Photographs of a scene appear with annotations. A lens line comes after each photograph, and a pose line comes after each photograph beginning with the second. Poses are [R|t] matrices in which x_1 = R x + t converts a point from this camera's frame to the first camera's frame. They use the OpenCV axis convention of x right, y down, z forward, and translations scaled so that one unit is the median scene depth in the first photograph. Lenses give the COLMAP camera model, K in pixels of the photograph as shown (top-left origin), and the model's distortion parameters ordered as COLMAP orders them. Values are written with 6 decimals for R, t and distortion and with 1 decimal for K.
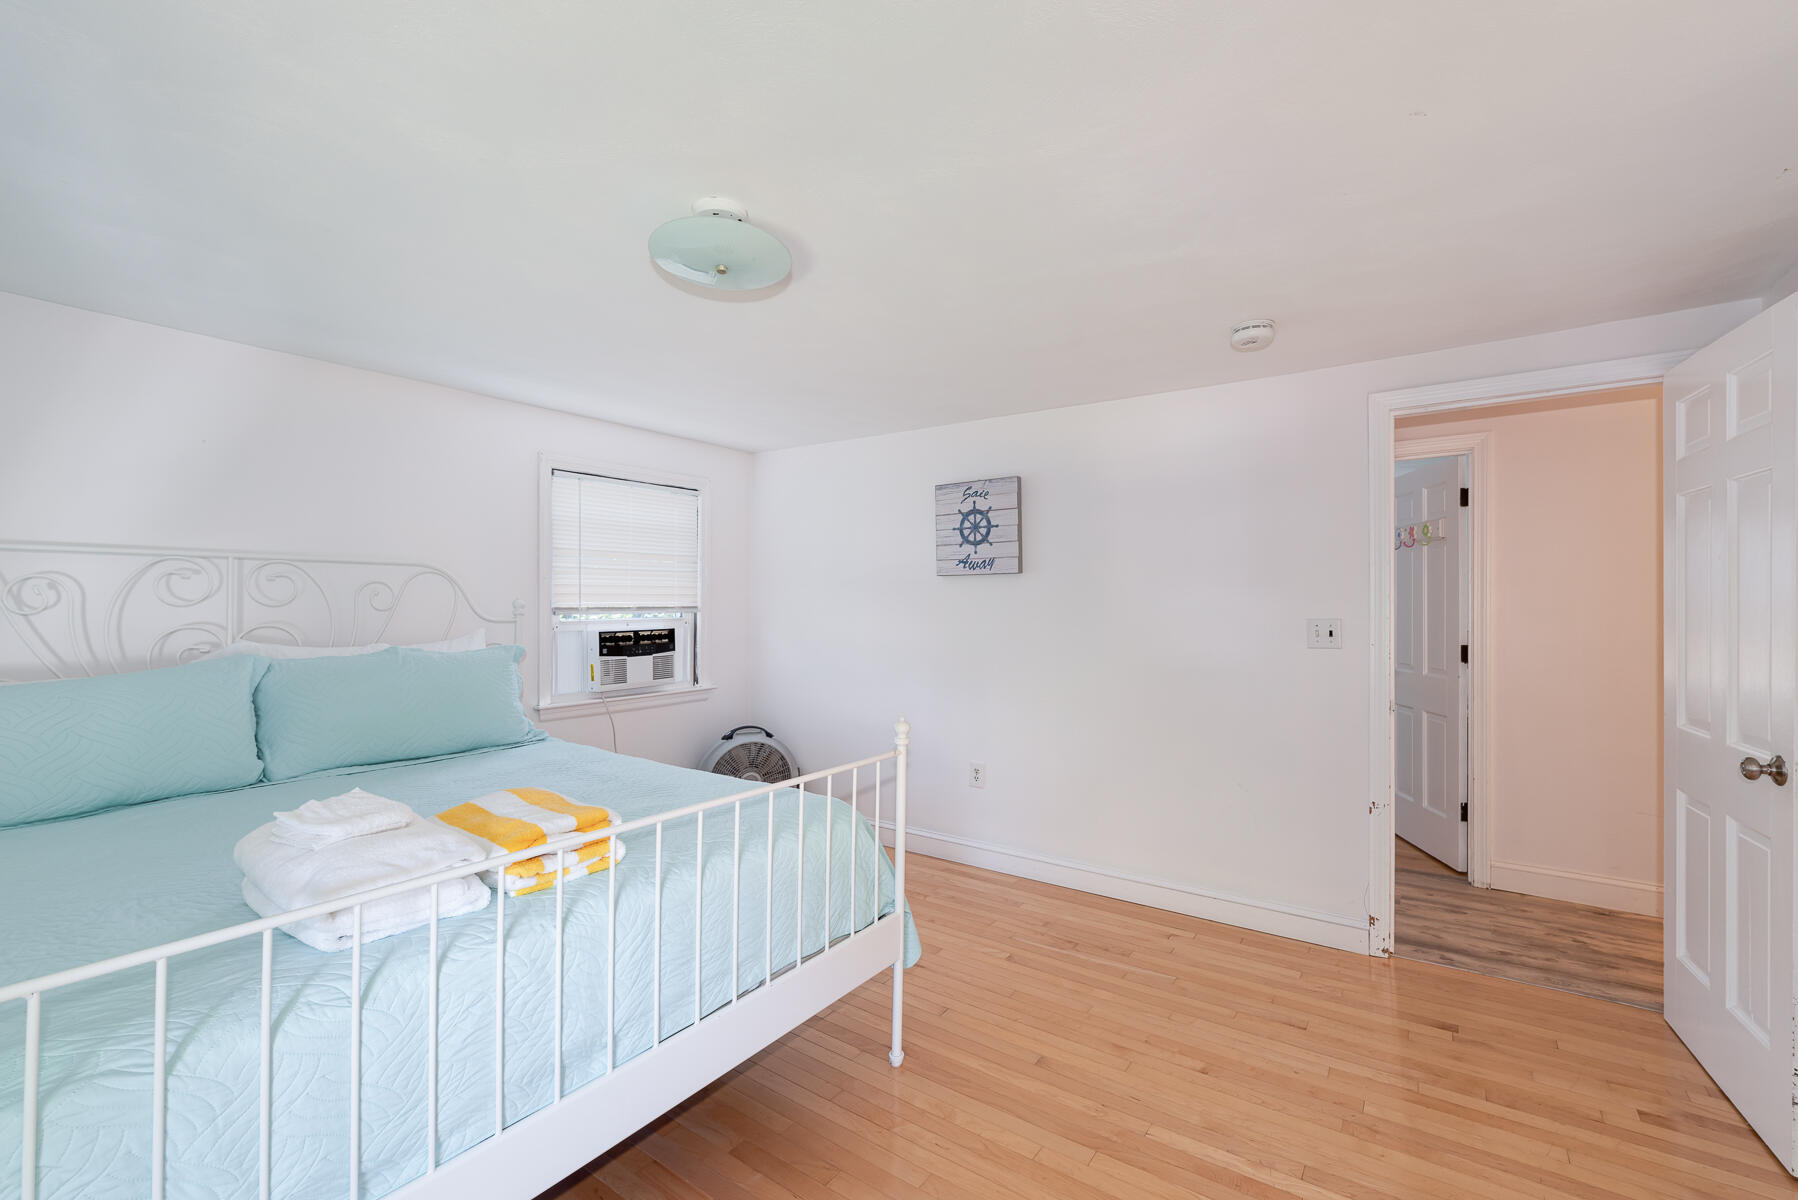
lens RADIAL K [[776.3, 0, 887.8], [0, 776.3, 604.0], [0, 0, 1]] dist [-0.000656, 0.001161]
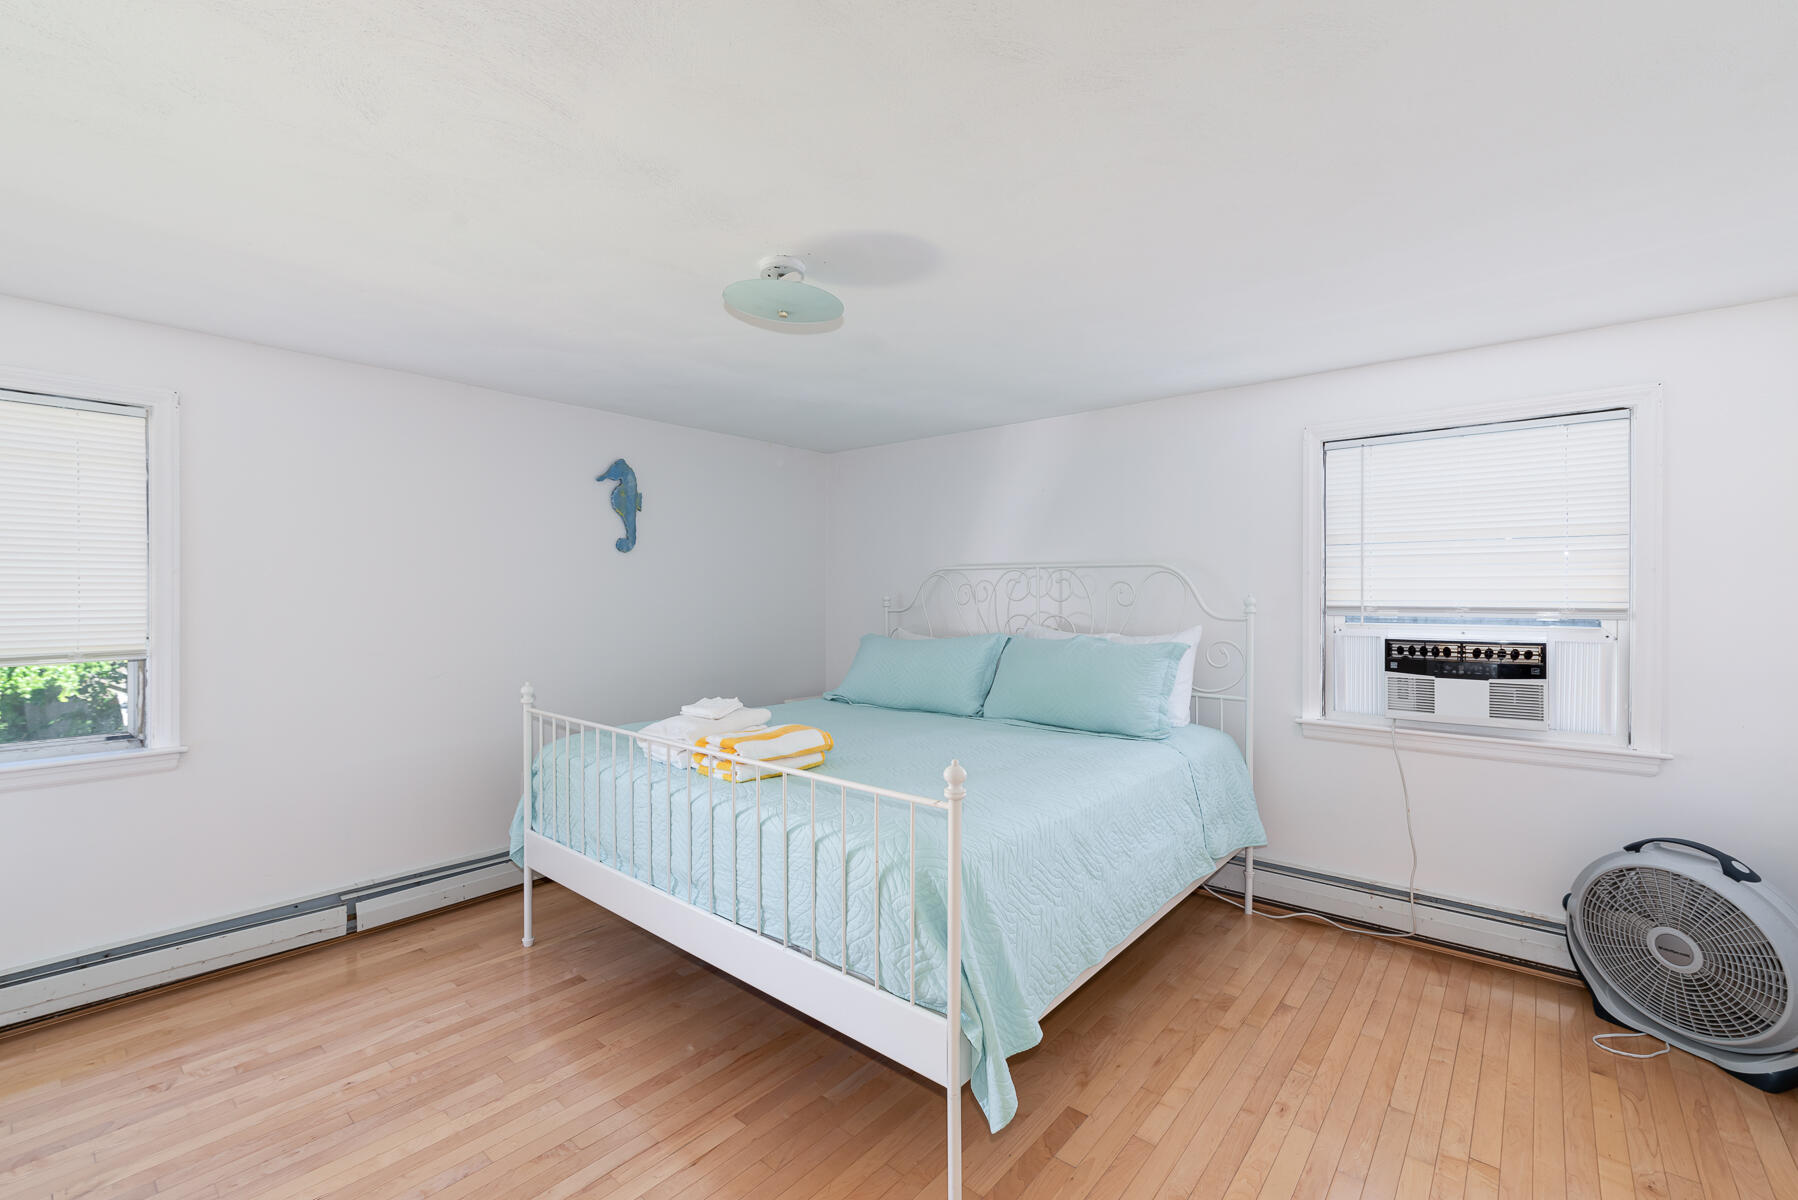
lens RADIAL K [[776.3, 0, 899.7], [0, 776.3, 588.9], [0, 0, 1]] dist [-0.000656, 0.001161]
pose [[-0.080323, -0.007101, -0.996744, 0.435108], [-0.008028, 0.999947, -0.006477, -0.005604], [0.996737, 0.007482, -0.080376, 0.576952]]
